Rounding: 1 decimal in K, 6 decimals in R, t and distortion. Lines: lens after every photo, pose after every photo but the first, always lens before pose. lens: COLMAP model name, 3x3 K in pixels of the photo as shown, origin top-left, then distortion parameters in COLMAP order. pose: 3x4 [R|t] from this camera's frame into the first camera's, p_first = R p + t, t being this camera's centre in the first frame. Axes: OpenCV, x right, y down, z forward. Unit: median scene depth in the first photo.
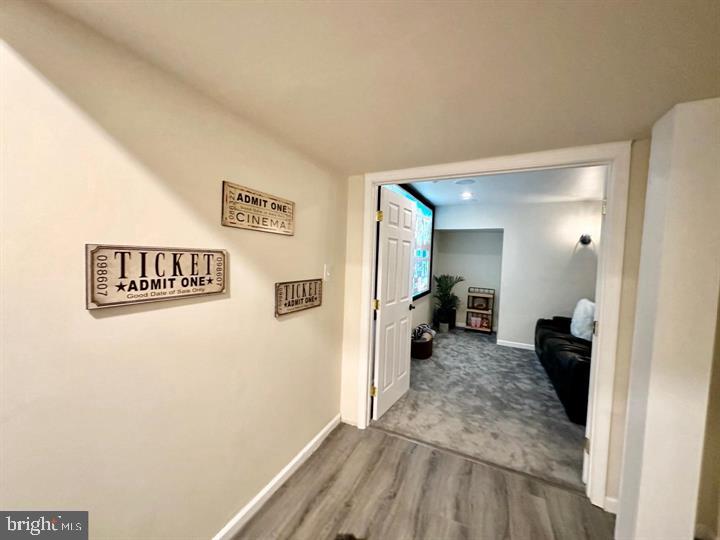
lens RADIAL K [[287.4, 0, 357.3], [0, 287.4, 269.6], [0, 0, 1]] dist [-0.006960, 0.001363]
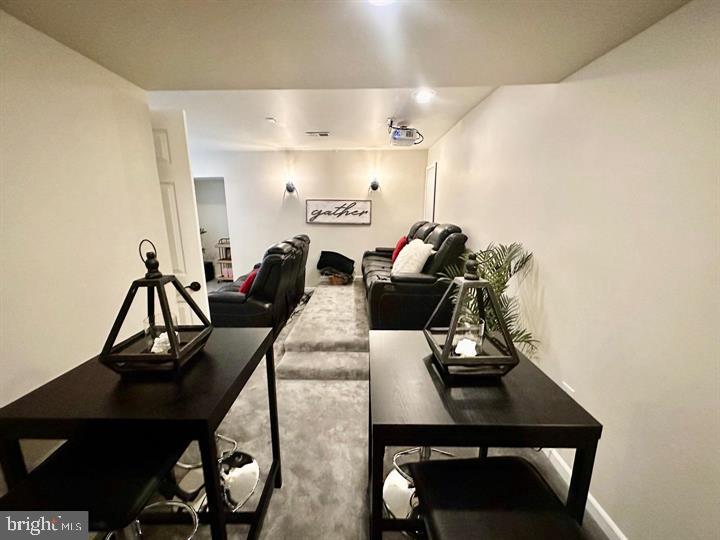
lens RADIAL K [[287.4, 0, 357.8], [0, 287.4, 268.0], [0, 0, 1]] dist [-0.006960, 0.001363]
pose [[0.900687, -0.130887, 0.414285, 0.735149], [0.059780, 0.981808, 0.180221, 0.018861], [-0.430337, -0.137557, 0.892126, -0.186665]]
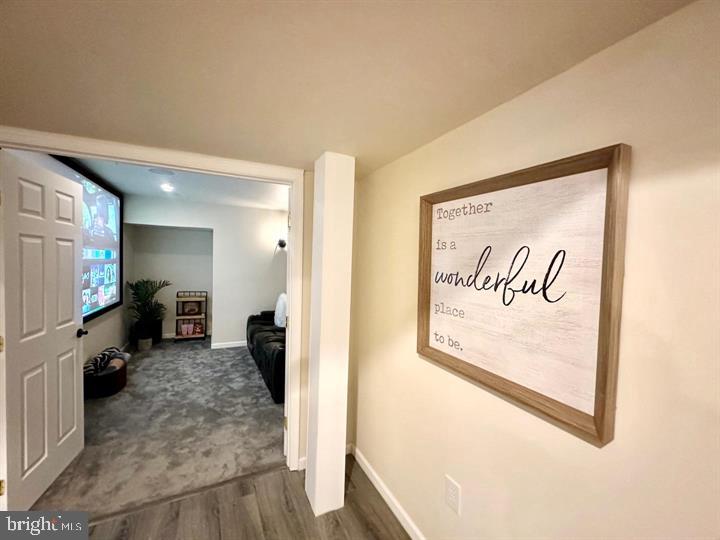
lens RADIAL K [[287.4, 0, 362.8], [0, 287.4, 270.1], [0, 0, 1]] dist [-0.006960, 0.001363]
pose [[0.597352, -0.042821, 0.800835, 0.047975], [0.033726, 0.999031, 0.028262, -0.021115], [-0.801270, 0.010126, 0.598217, 0.021293]]
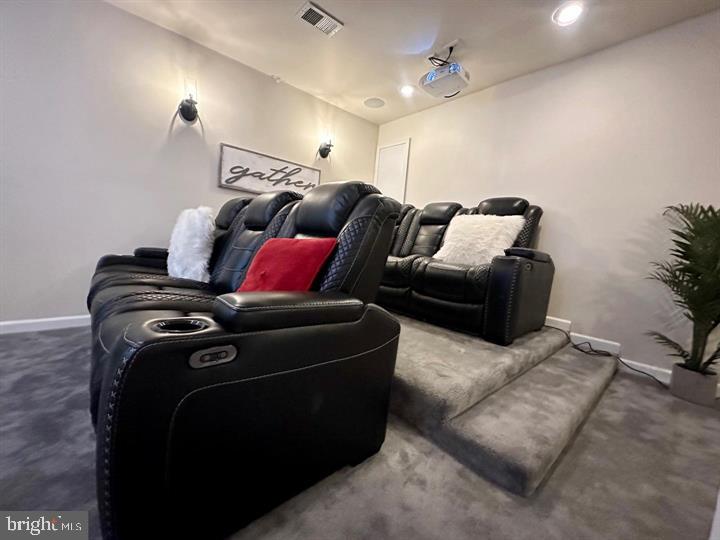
lens RADIAL K [[287.4, 0, 357.0], [0, 287.4, 270.4], [0, 0, 1]] dist [-0.006960, 0.001363]
pose [[0.390184, -0.098342, 0.915470, 0.517023], [-0.013301, 0.993574, 0.112402, 0.191237], [-0.920641, -0.056034, 0.386369, 0.621397]]
